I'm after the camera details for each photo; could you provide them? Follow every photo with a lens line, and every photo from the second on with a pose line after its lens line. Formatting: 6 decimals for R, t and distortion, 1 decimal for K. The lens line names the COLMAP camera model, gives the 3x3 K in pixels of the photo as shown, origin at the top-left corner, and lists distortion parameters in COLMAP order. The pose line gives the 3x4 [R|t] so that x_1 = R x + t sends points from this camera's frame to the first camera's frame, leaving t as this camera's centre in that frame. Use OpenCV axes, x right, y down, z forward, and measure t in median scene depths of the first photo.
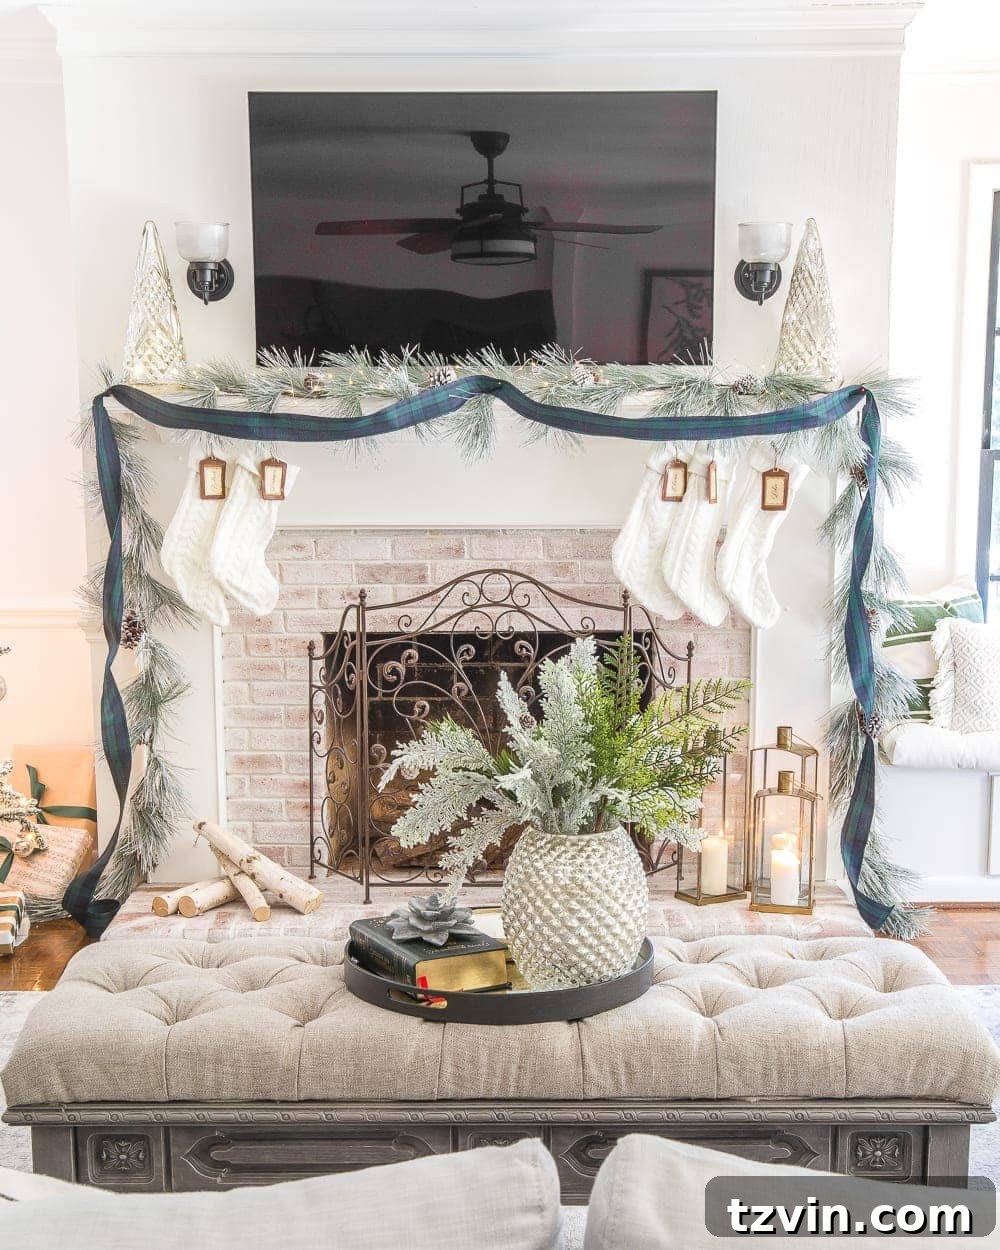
lens RADIAL K [[1221.1, 0, 500.0], [0, 1221.1, 625.0], [0, 0, 1]] dist [-0.063185, 0.010760]
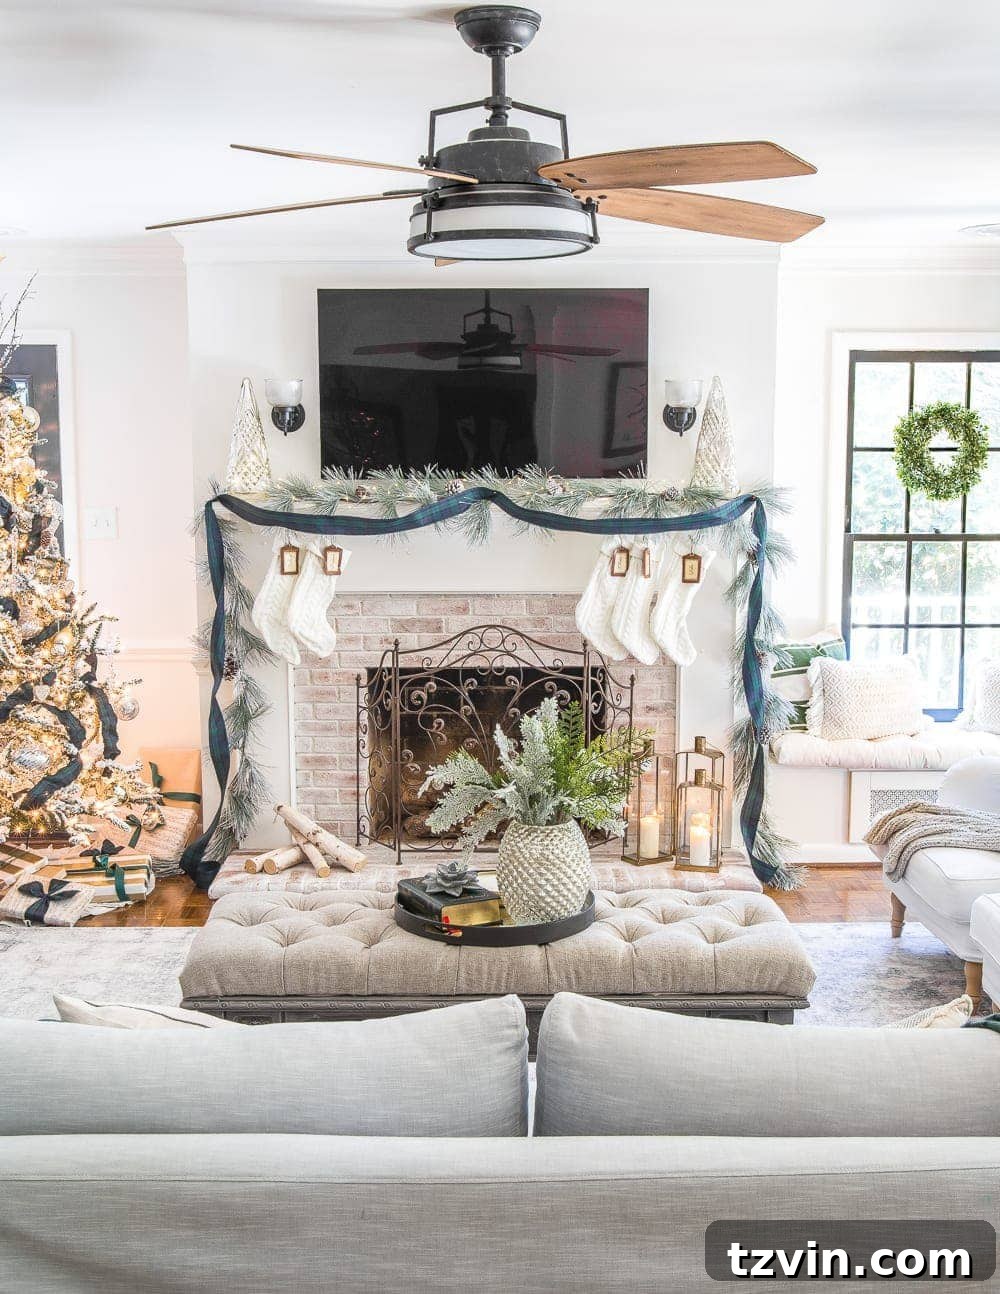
lens RADIAL K [[1011.9, 0, 496.5], [0, 1011.9, 602.9], [0, 0, 1]] dist [-0.082867, 0.001557]
pose [[0.999997, 0.000733, 0.002278, -0.001054], [-0.000680, 0.999728, -0.023331, -0.043928], [-0.002295, 0.023329, 0.999725, -0.158013]]
